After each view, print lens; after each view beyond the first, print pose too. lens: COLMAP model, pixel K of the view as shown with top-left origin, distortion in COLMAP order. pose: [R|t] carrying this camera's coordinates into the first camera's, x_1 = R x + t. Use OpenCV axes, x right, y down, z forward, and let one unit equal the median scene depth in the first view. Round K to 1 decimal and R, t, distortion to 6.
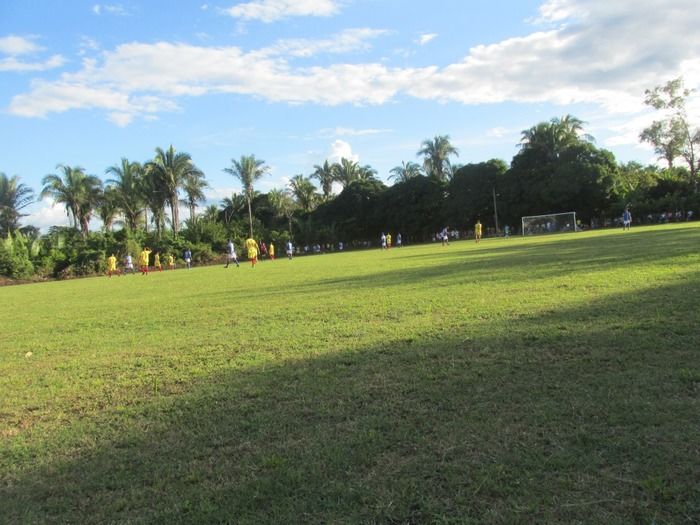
lens RADIAL K [[590.9, 0, 343.1], [0, 590.9, 248.2], [0, 0, 1]] dist [-0.027110, 0.004258]
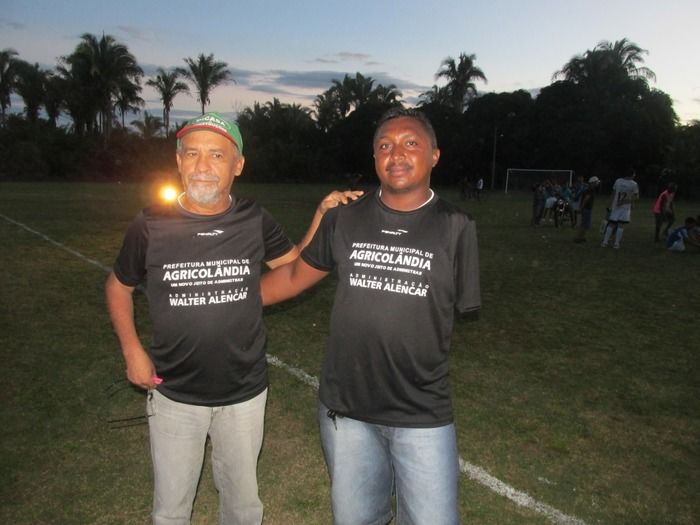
lens RADIAL K [[590.9, 0, 347.4], [0, 590.9, 256.9], [0, 0, 1]] dist [-0.027110, 0.004258]
pose [[0.980048, 0.140371, -0.140722, 0.178297], [-0.118956, 0.981424, 0.150518, -0.024660], [0.159236, -0.130775, 0.978541, 0.177730]]
